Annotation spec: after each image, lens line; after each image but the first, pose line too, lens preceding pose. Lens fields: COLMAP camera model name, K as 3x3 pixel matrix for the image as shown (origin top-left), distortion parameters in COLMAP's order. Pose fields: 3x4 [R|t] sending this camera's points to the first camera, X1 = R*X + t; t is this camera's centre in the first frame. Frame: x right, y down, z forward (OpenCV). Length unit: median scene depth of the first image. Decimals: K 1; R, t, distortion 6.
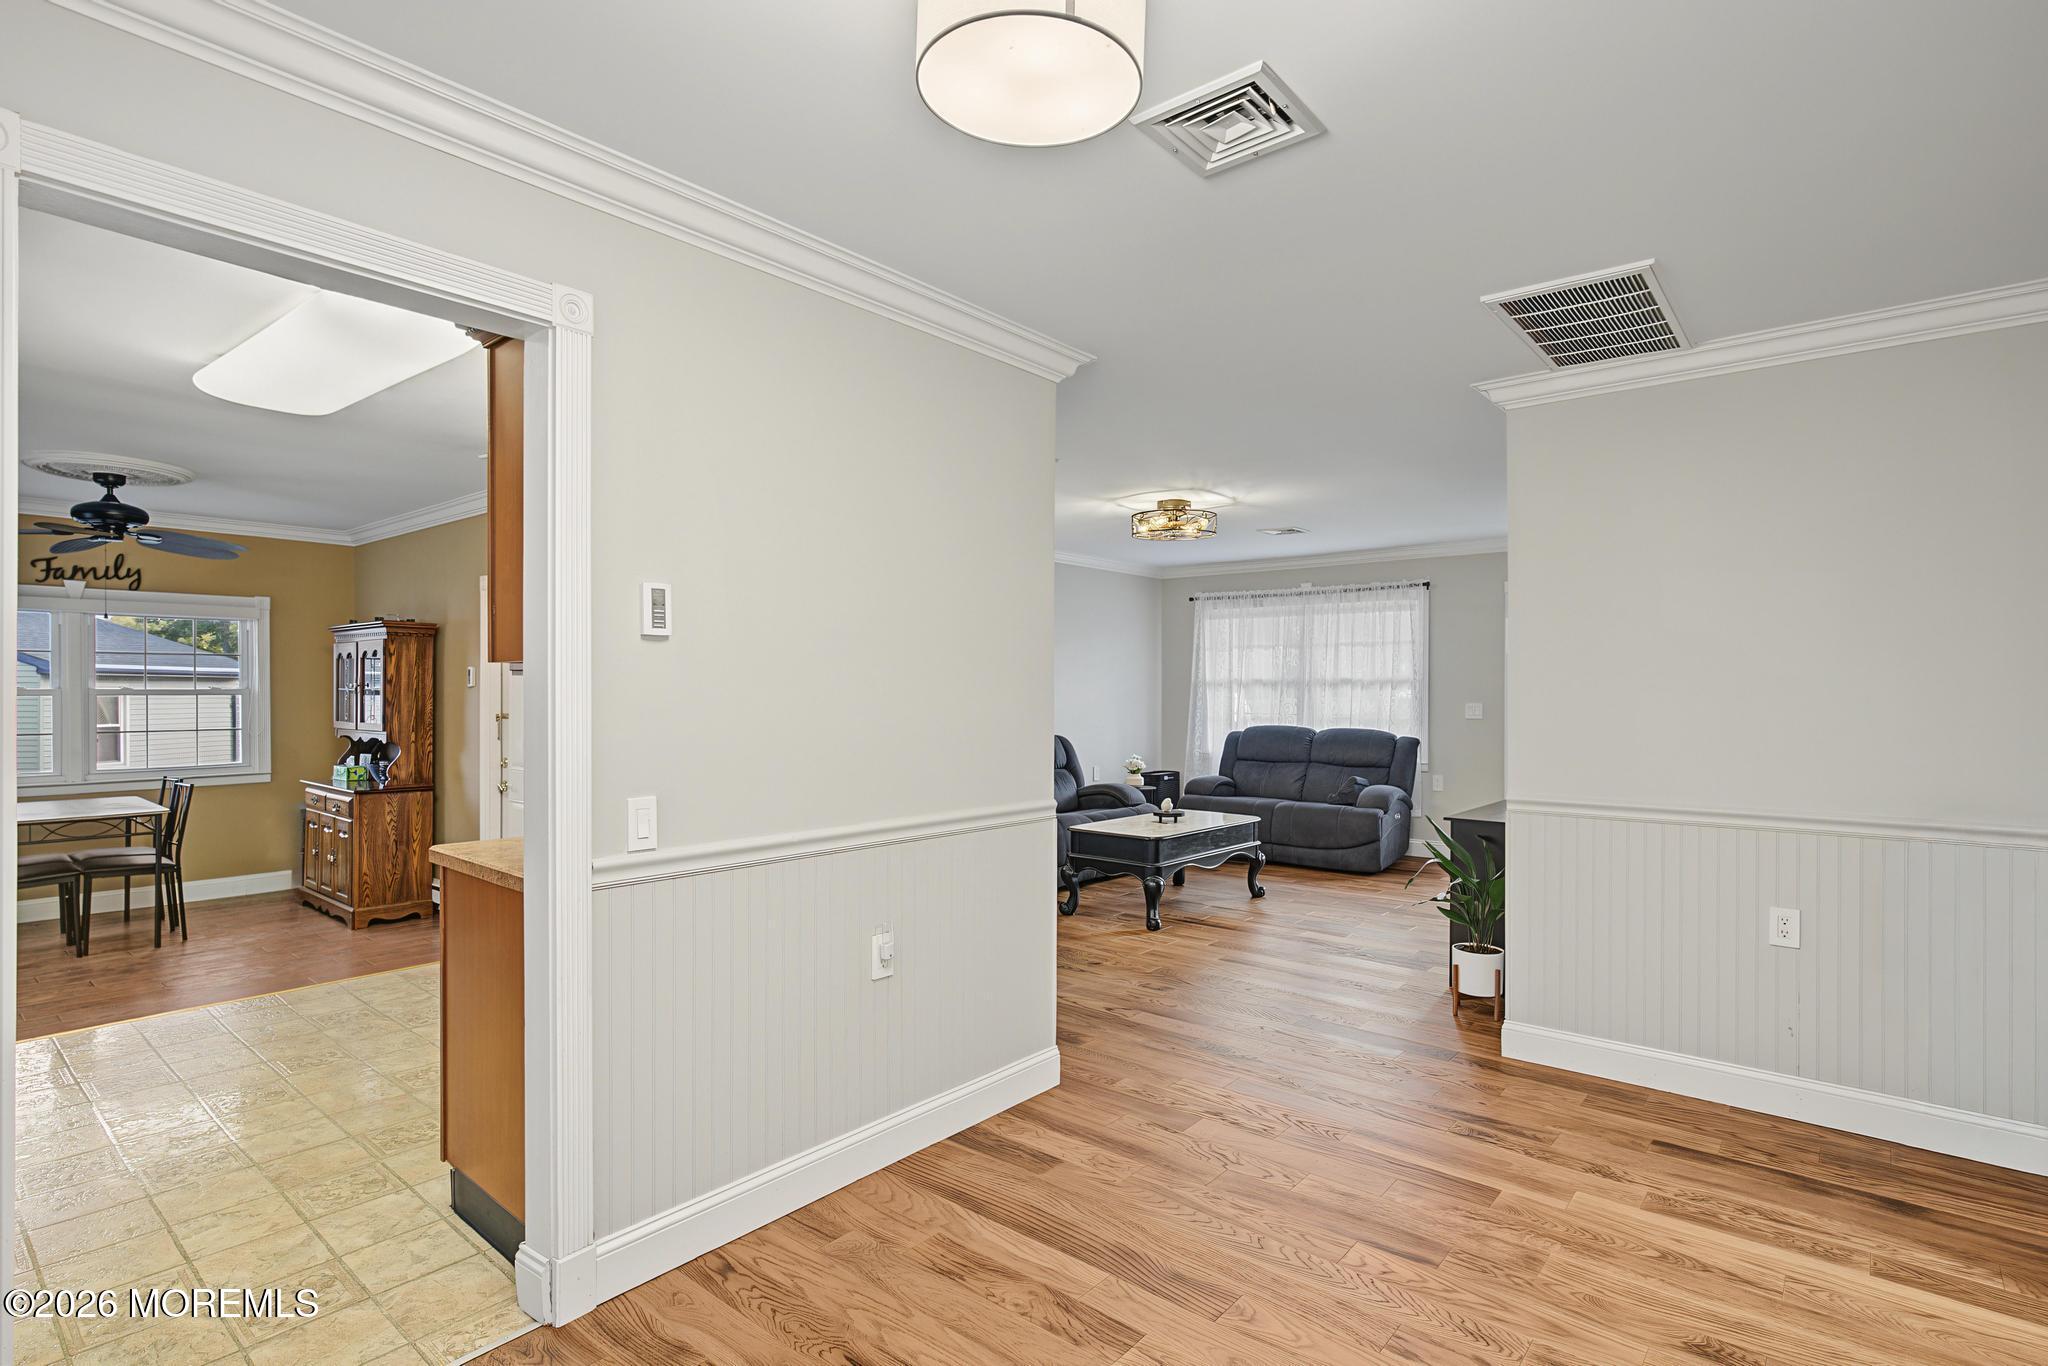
lens RADIAL K [[1013.8, 0, 1023.6], [0, 1013.8, 696.9], [0, 0, 1]] dist [-0.002868, -0.000121]
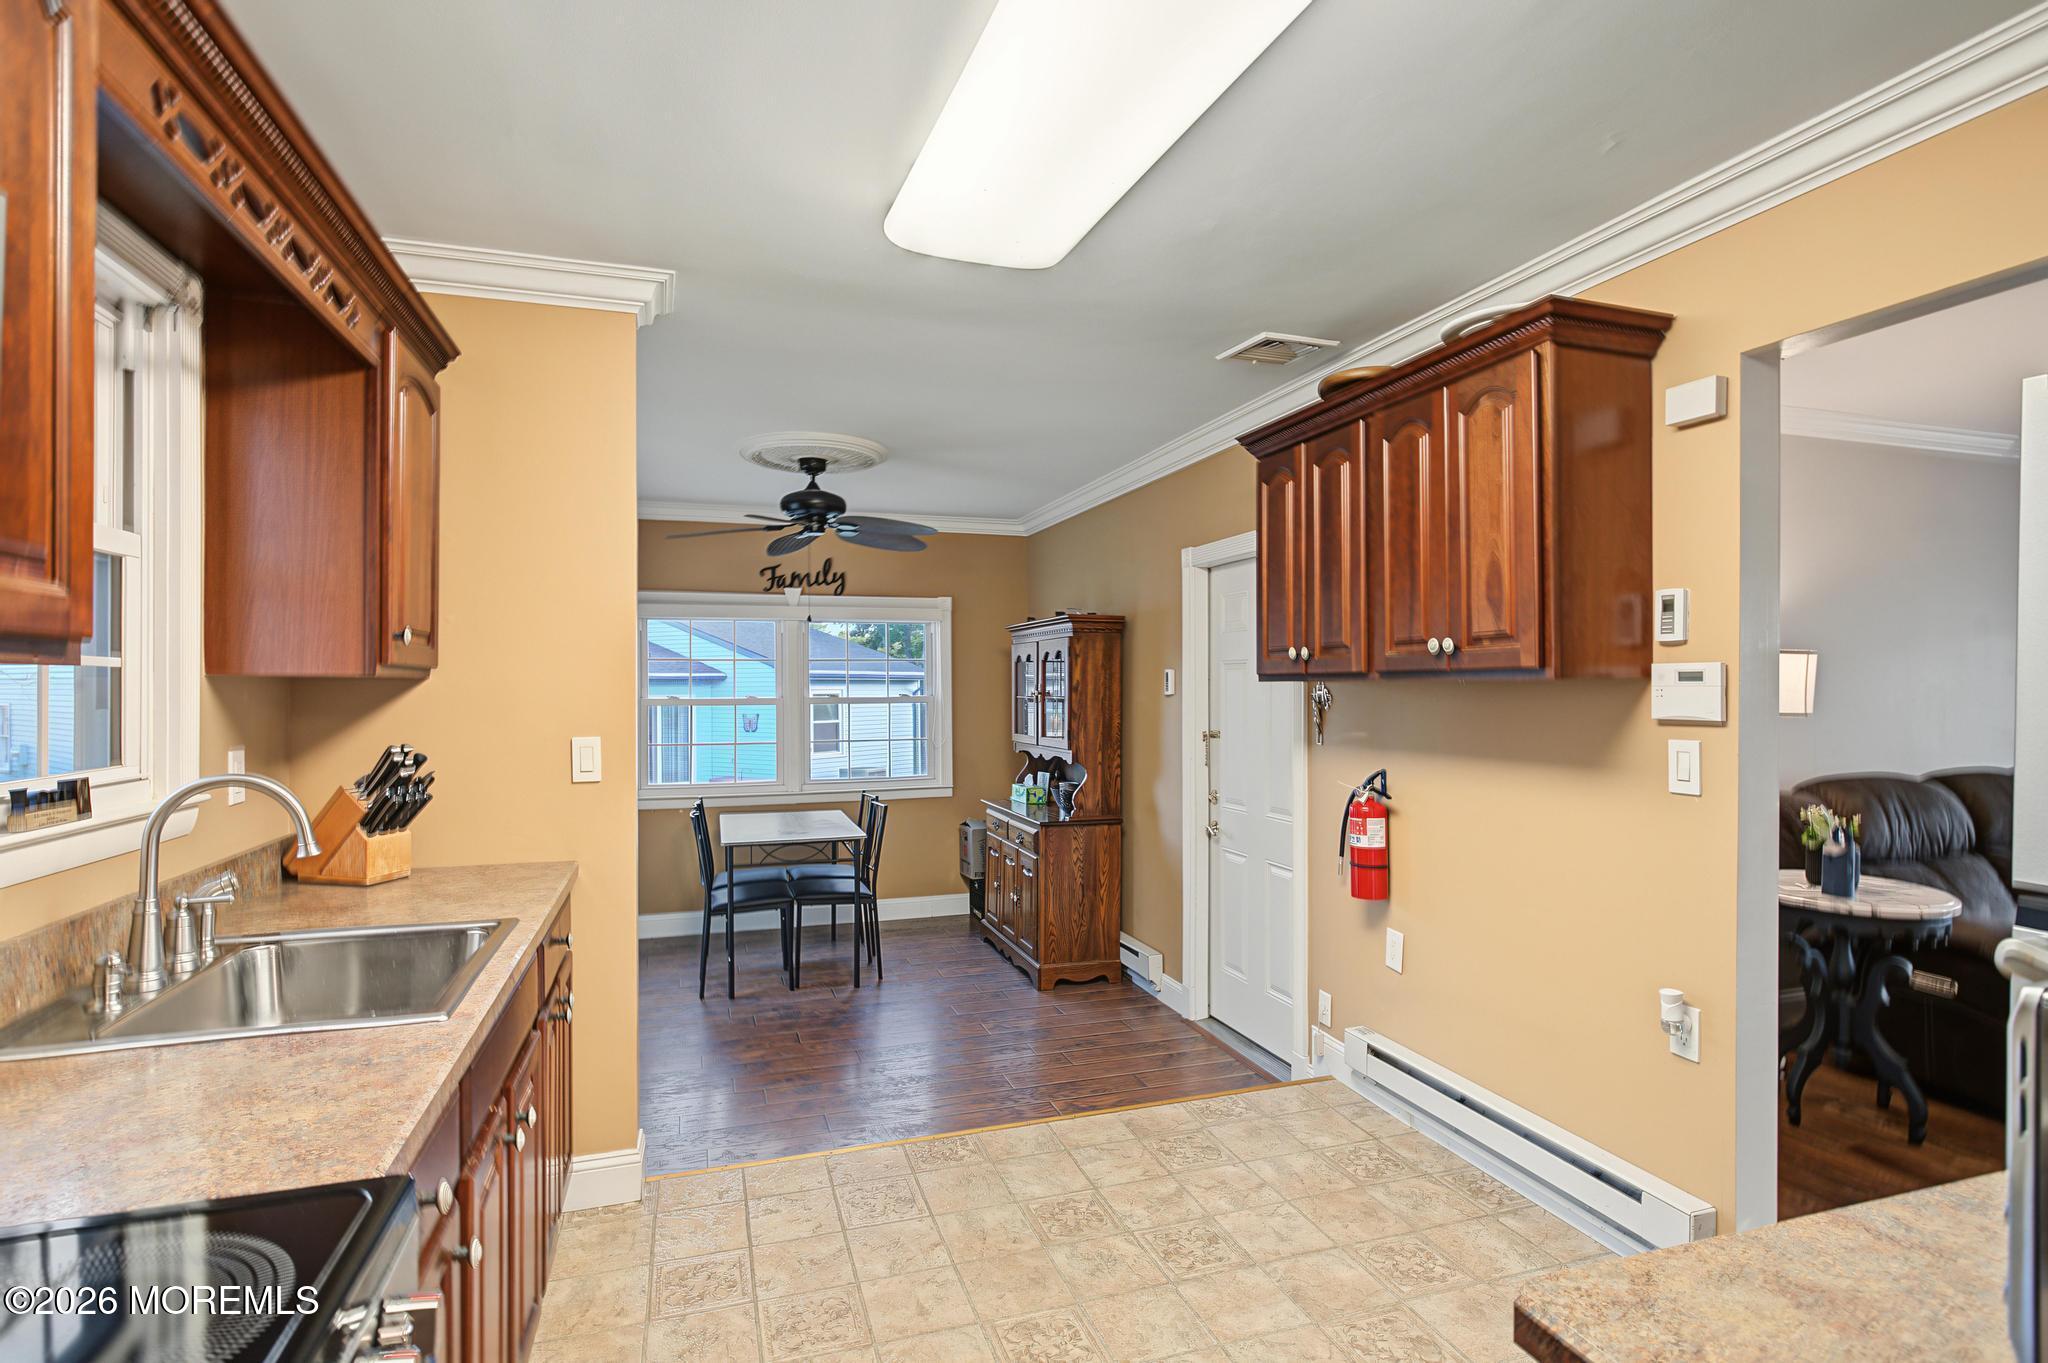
lens RADIAL K [[1002.9, 0, 1024.0], [0, 1002.9, 681.5], [0, 0, 1]] dist [-0.001904, -0.000116]
pose [[0.852369, -0.007457, -0.522888, -0.234974], [0.002314, 0.999942, -0.010488, -0.012766], [0.522936, 0.007729, 0.852337, 0.284705]]
